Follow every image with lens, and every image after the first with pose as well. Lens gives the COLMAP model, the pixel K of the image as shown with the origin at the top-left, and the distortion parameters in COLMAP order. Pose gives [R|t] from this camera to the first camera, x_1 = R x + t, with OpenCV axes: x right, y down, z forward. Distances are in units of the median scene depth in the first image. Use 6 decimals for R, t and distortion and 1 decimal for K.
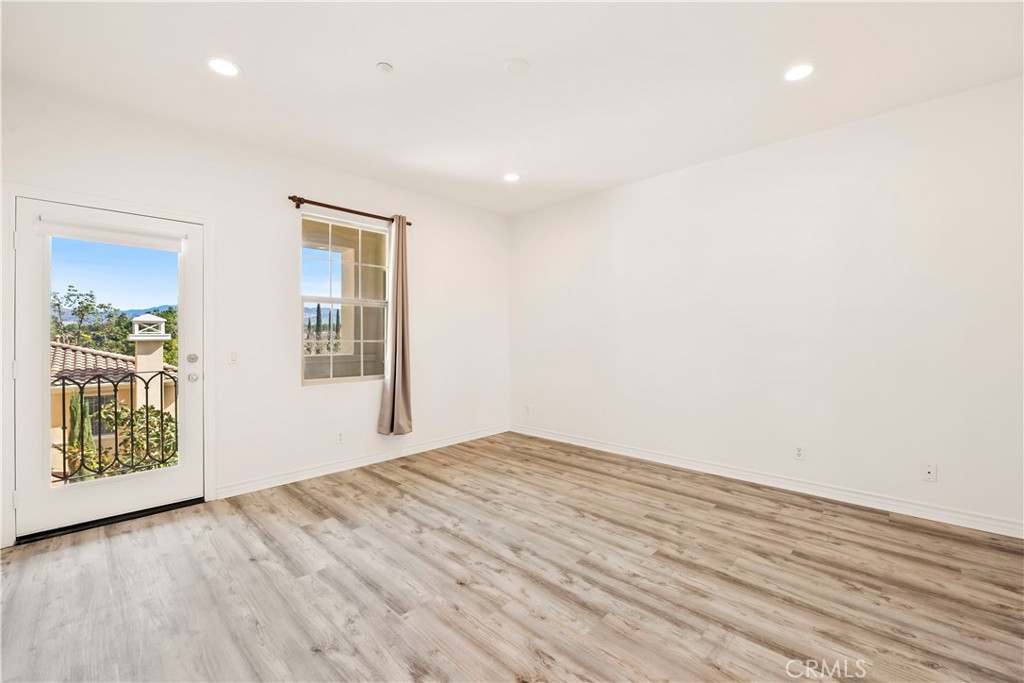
lens RADIAL K [[417.4, 0, 514.6], [0, 417.4, 338.8], [0, 0, 1]] dist [-0.013960, -0.000282]
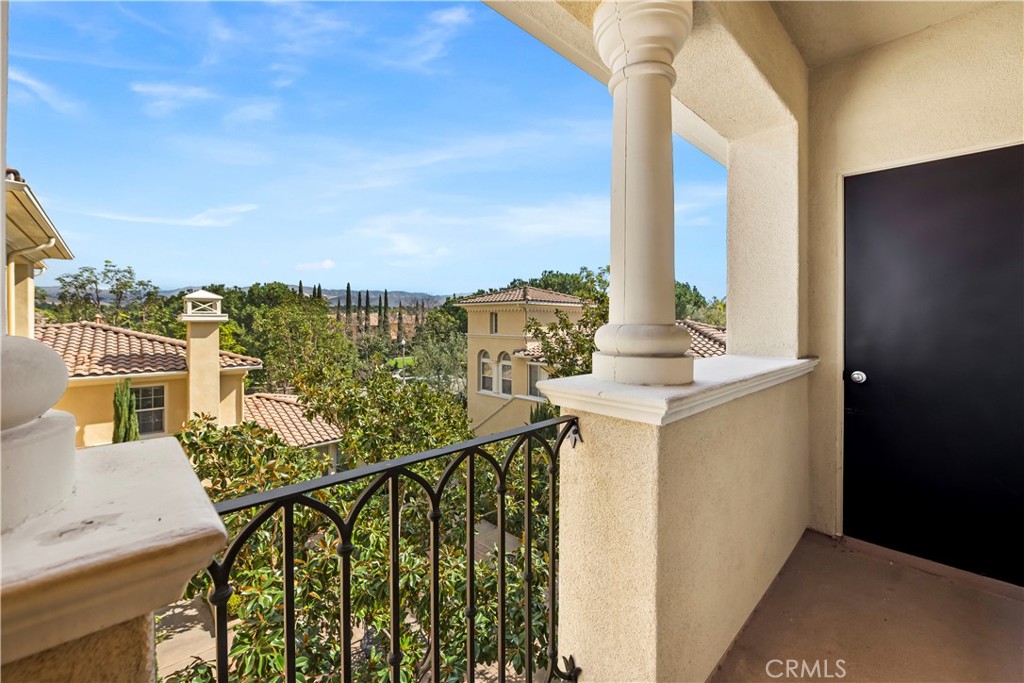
lens RADIAL K [[417.4, 0, 511.5], [0, 417.4, 325.6], [0, 0, 1]] dist [-0.013960, -0.000282]
pose [[0.999195, 0.007482, -0.039414, -0.214538], [-0.007119, 0.999931, 0.009331, -0.000268], [0.039481, -0.009043, 0.999179, 0.172787]]
